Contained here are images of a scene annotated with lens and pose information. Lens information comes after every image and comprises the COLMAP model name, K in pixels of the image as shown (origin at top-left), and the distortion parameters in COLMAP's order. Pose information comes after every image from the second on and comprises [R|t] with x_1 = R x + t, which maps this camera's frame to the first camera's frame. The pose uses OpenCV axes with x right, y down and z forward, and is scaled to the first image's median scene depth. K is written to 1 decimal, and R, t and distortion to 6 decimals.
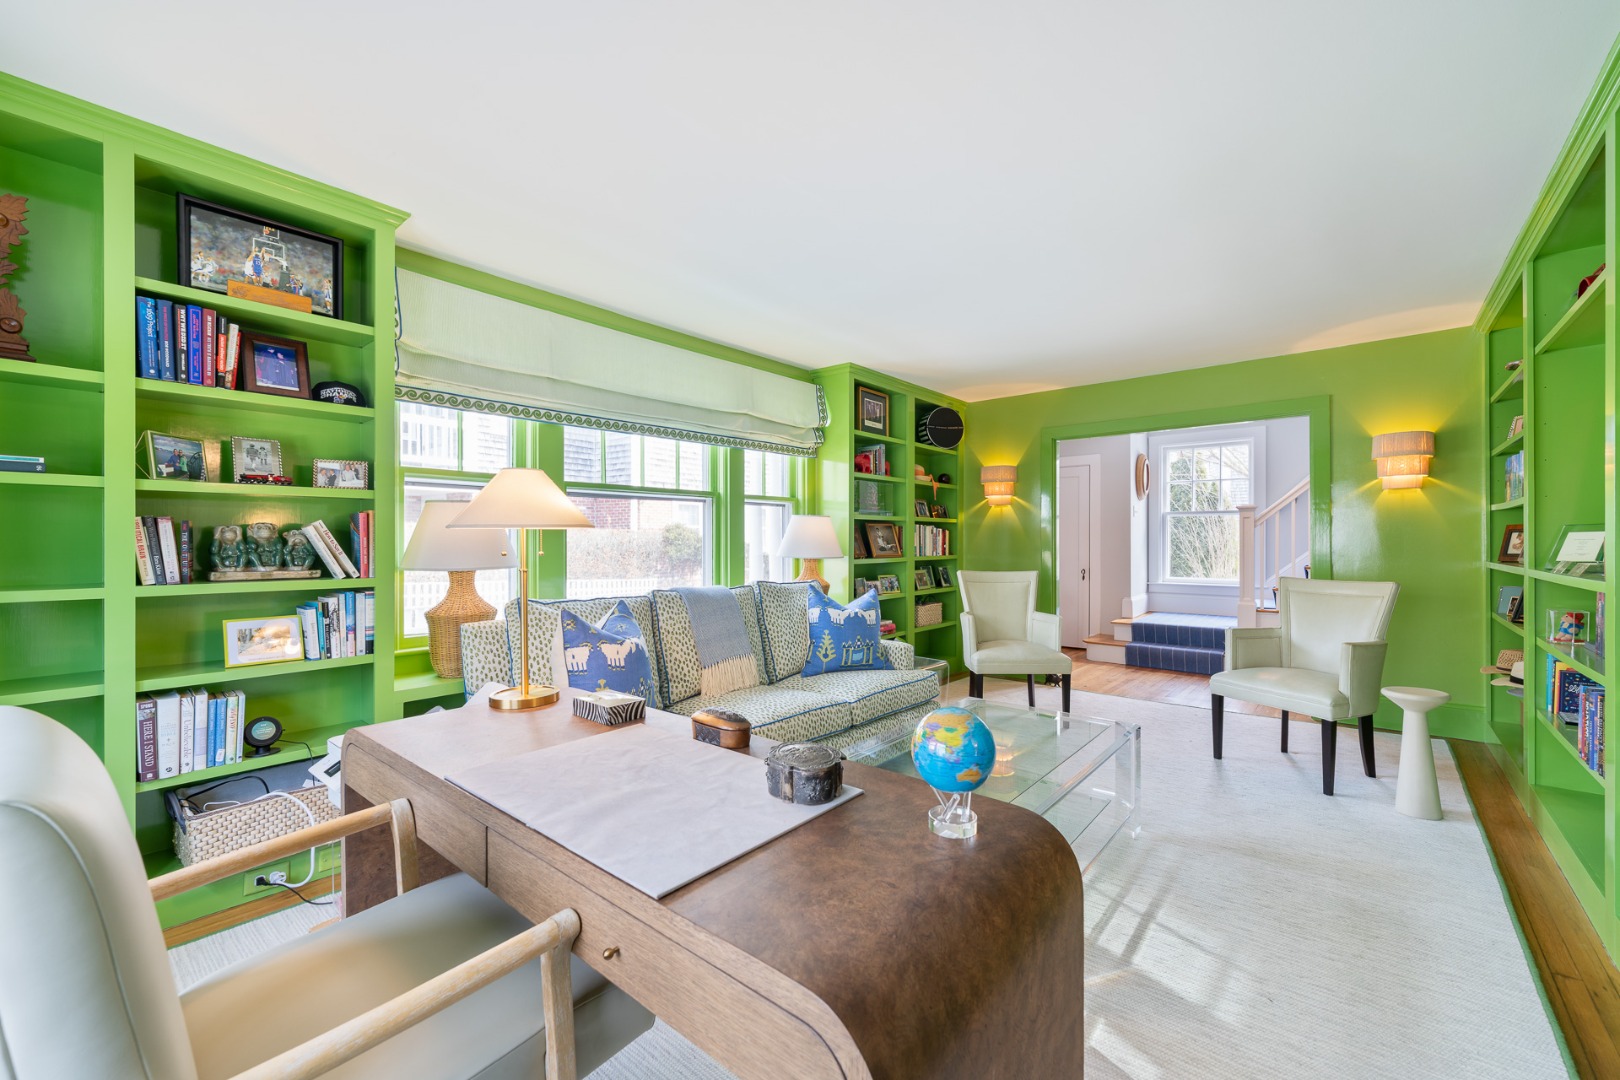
lens RADIAL K [[653.7, 0, 808.6], [0, 653.7, 544.2], [0, 0, 1]] dist [-0.007653, 0.001333]
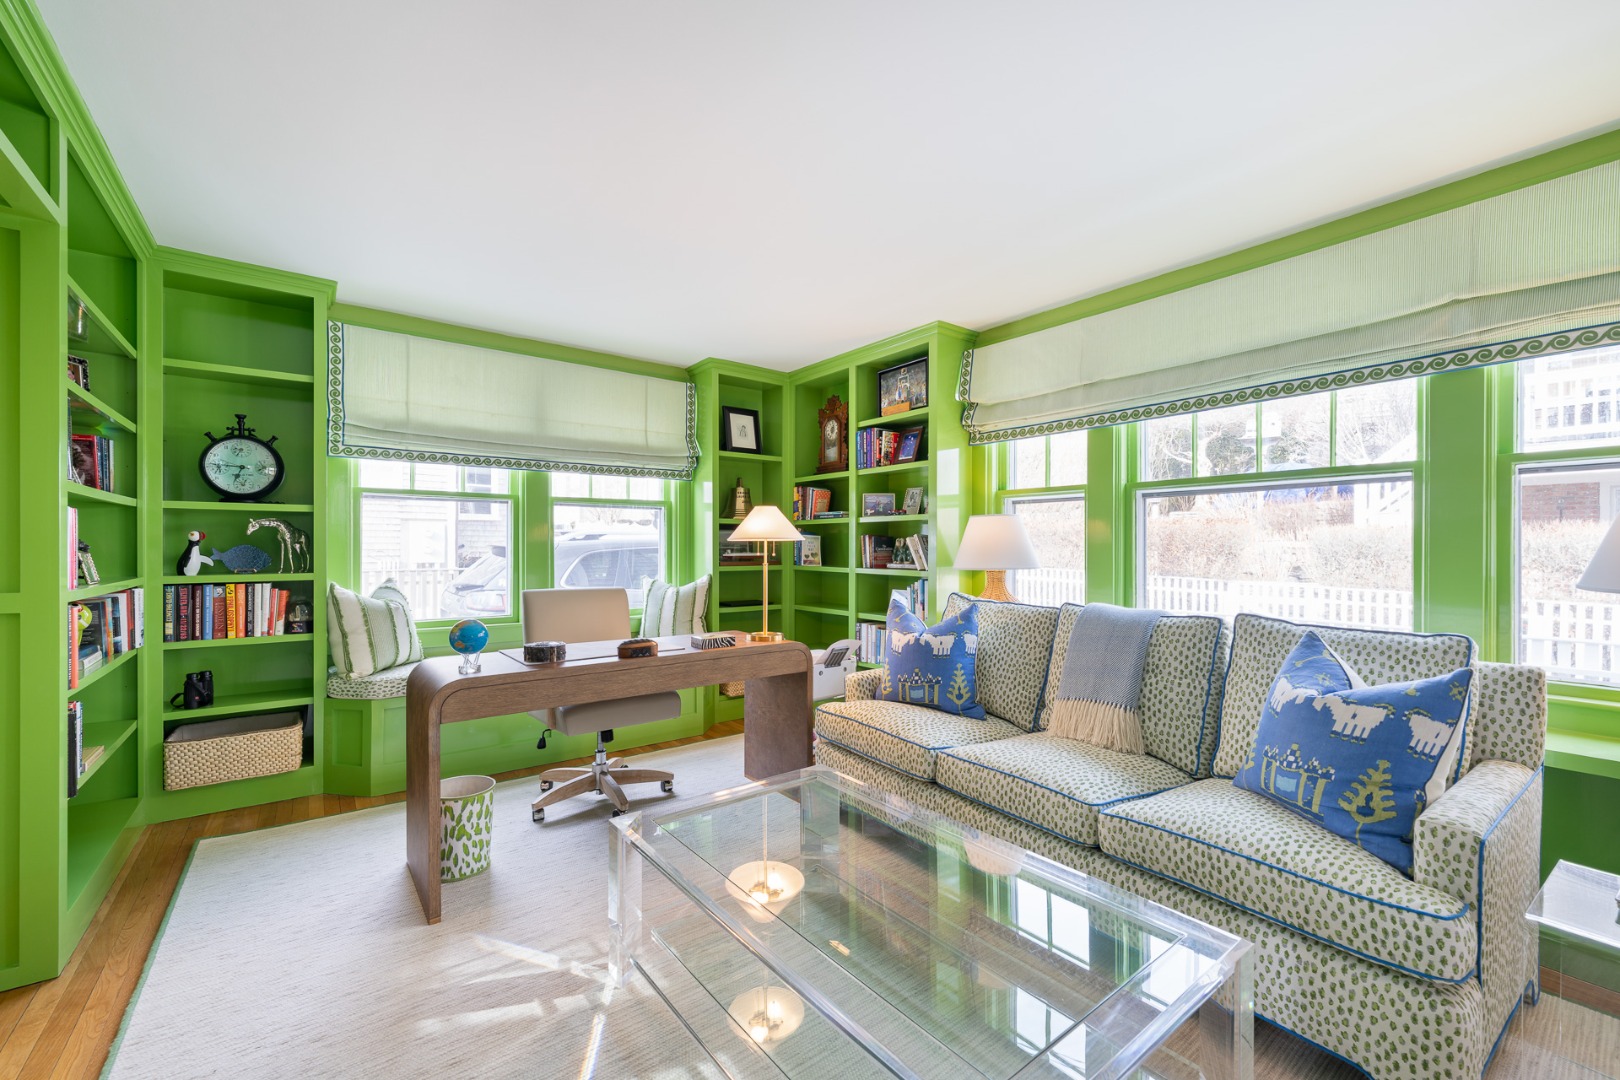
lens RADIAL K [[653.7, 0, 805.5], [0, 653.7, 543.0], [0, 0, 1]] dist [-0.007653, 0.001333]
pose [[-0.220277, -0.002635, -0.975434, 0.905693], [-0.002216, 0.999995, -0.002201, -0.010779], [0.975435, 0.001677, -0.220282, 1.079574]]
